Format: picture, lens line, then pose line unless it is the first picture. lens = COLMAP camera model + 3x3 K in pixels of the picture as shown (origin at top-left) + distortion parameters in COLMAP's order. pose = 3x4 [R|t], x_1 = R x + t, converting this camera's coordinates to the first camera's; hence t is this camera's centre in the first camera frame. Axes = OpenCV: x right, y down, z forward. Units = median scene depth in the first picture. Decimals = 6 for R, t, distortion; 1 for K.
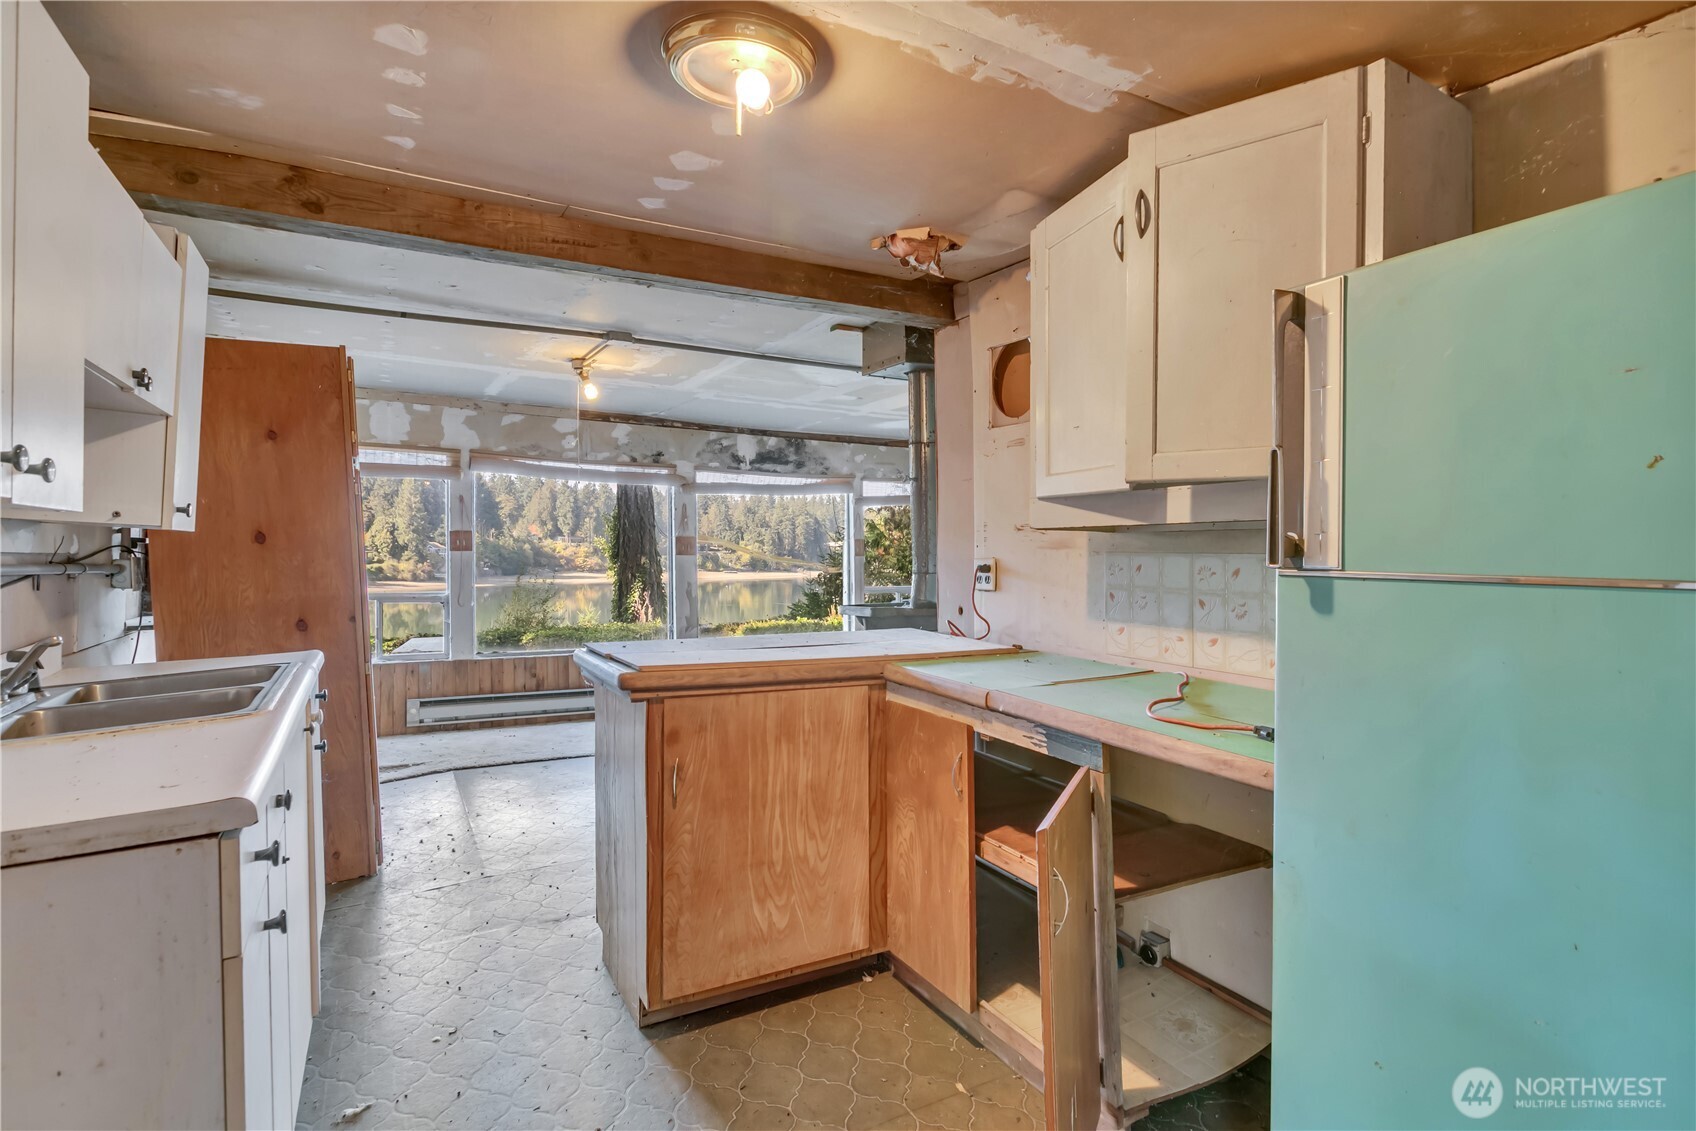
lens RADIAL K [[830.9, 0, 880.7], [0, 830.9, 559.9], [0, 0, 1]] dist [0.005926, 0.000931]
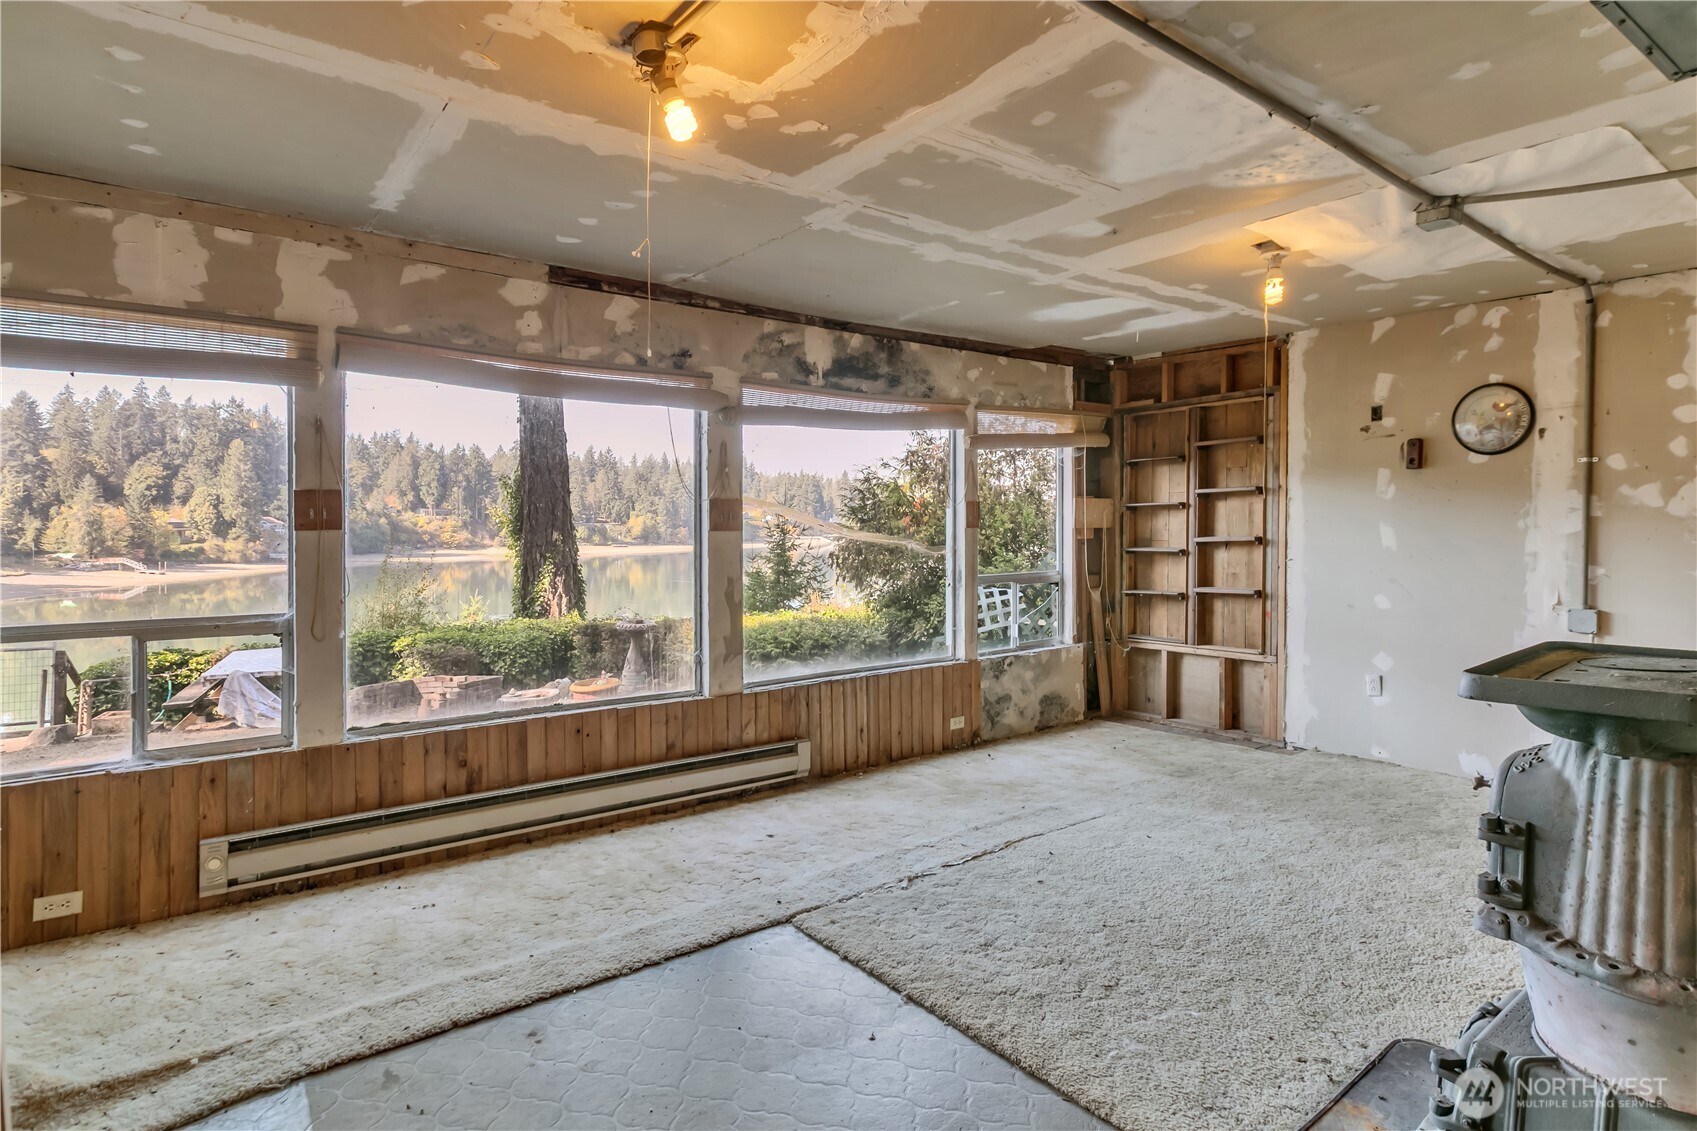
lens RADIAL K [[887.9, 0, 863.9], [0, 887.9, 508.8], [0, 0, 1]] dist [0.008794, -0.001379]
pose [[0.995313, -0.012237, 0.095930, -0.176409], [0.014452, 0.999644, -0.022432, -0.005365], [-0.095622, 0.023713, 0.995135, 0.335474]]
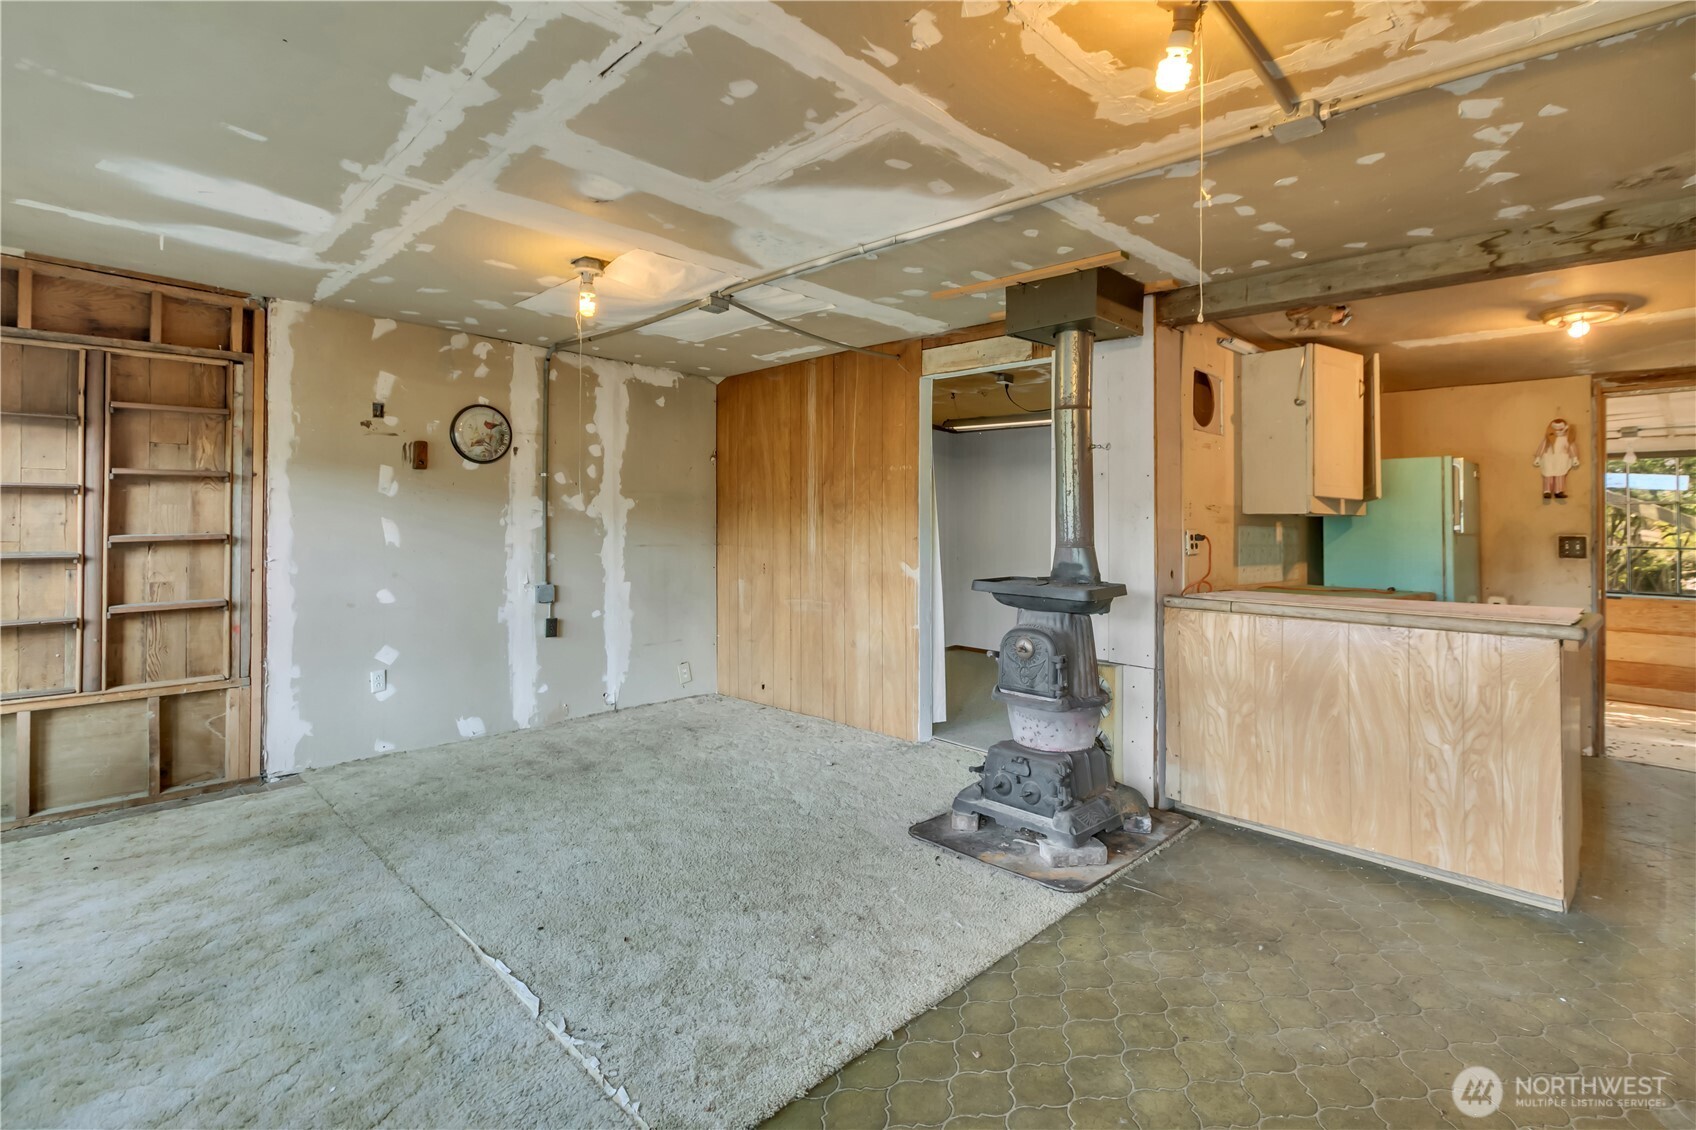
lens RADIAL K [[830.9, 0, 822.8], [0, 830.9, 495.9], [0, 0, 1]] dist [0.005926, 0.000931]
pose [[-0.222073, 0.024574, 0.974720, -0.480984], [-0.004017, 0.999651, -0.026118, -0.006857], [-0.975022, -0.009715, -0.221897, 0.893307]]
